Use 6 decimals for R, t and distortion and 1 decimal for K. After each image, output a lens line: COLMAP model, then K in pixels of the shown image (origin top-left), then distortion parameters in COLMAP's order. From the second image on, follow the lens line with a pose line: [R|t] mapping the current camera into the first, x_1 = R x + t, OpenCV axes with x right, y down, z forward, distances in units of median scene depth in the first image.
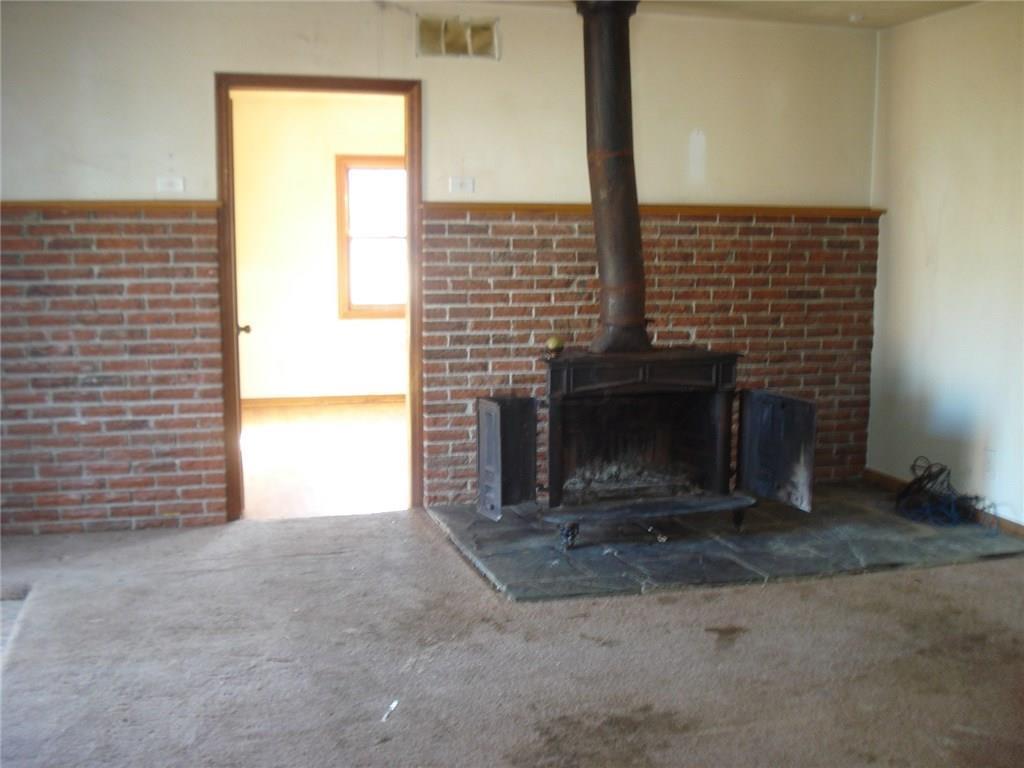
lens RADIAL K [[1161.1, 0, 512.0], [0, 1161.1, 384.0], [0, 0, 1]] dist [-0.006511, -0.252499]
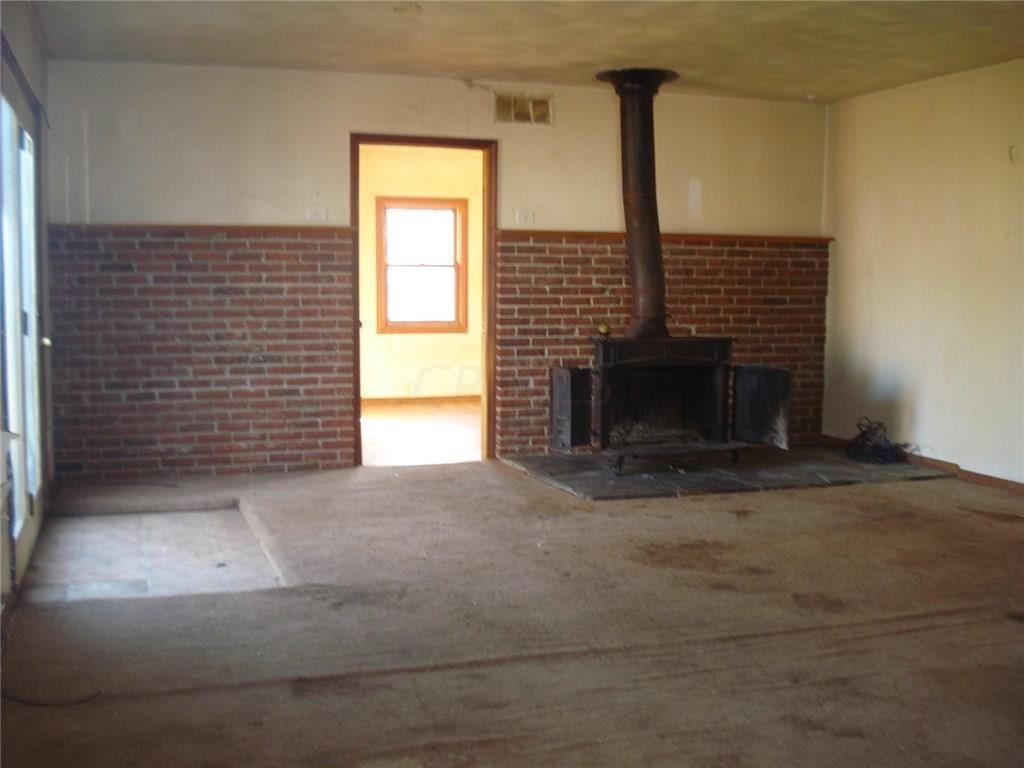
lens RADIAL K [[1161.1, 0, 512.0], [0, 1161.1, 384.0], [0, 0, 1]] dist [-0.006511, -0.252499]
pose [[0.998346, -0.003325, 0.057403, -0.138866], [0.005836, 0.999031, -0.043626, 0.081865], [-0.057202, 0.043888, 0.997397, -0.339311]]
